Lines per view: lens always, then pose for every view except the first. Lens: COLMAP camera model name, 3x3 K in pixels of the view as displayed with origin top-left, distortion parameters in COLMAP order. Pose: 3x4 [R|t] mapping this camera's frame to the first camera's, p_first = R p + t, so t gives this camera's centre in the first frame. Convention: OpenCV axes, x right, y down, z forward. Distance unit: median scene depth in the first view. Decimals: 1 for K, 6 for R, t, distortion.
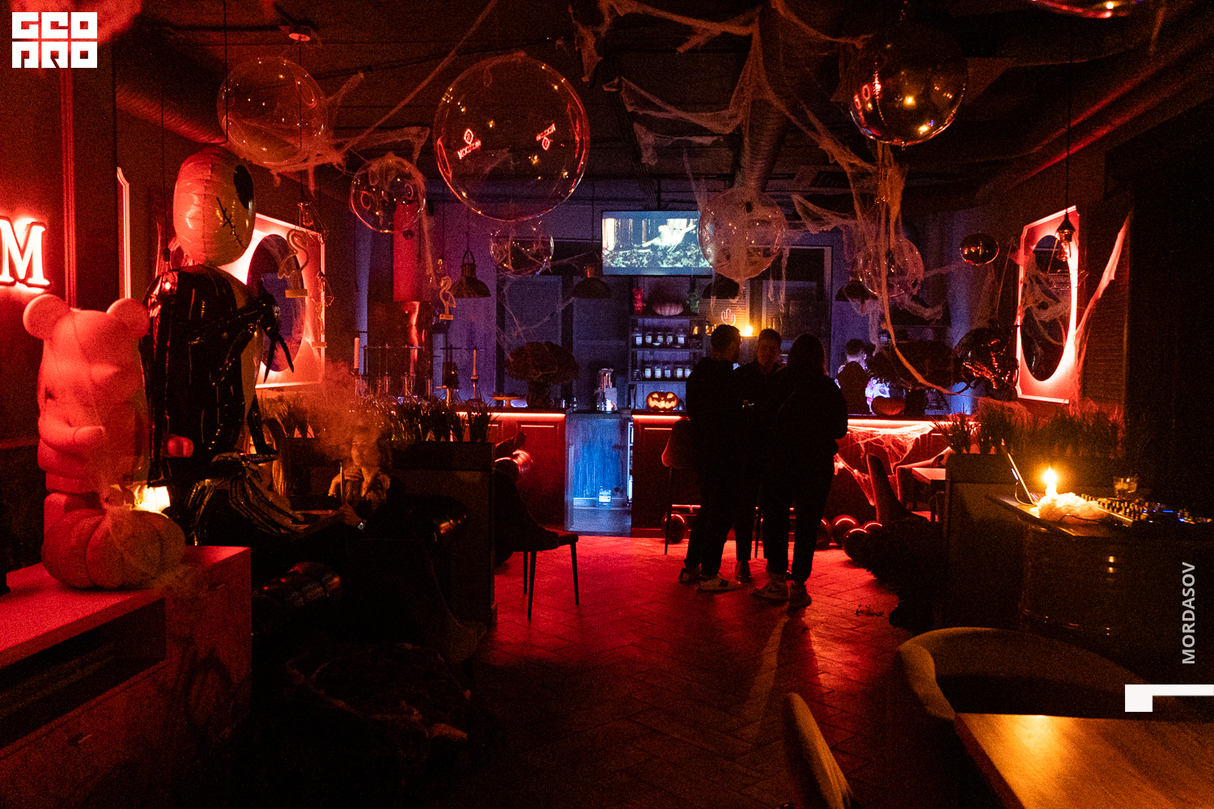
lens RADIAL K [[939.7, 0, 607.0], [0, 939.7, 404.5], [0, 0, 1]] dist [0.015871, 0.001705]
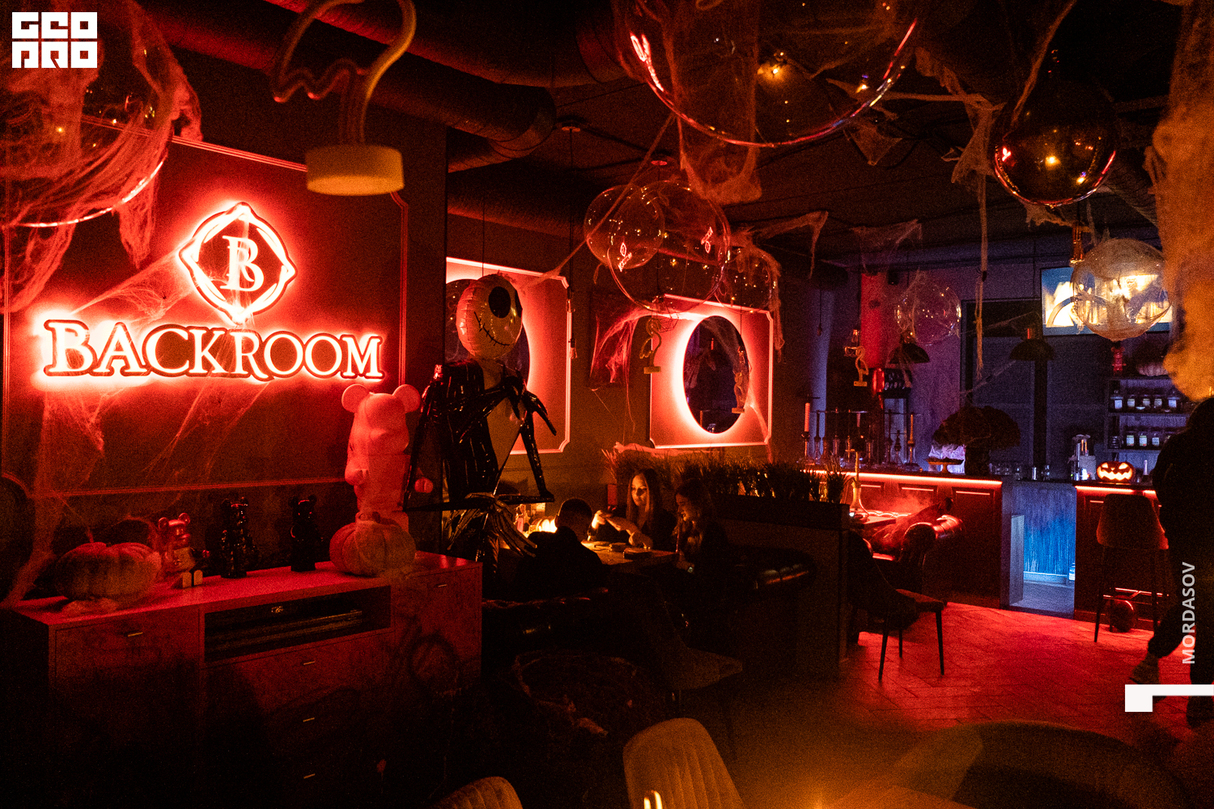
lens RADIAL K [[930.0, 0, 607.1], [0, 930.0, 414.6], [0, 0, 1]] dist [-0.035453, -0.001665]
pose [[0.813675, 0.001922, -0.581316, 0.177910], [-0.033708, 0.998468, -0.043881, -0.003328], [0.580341, 0.055300, 0.812494, -0.001679]]
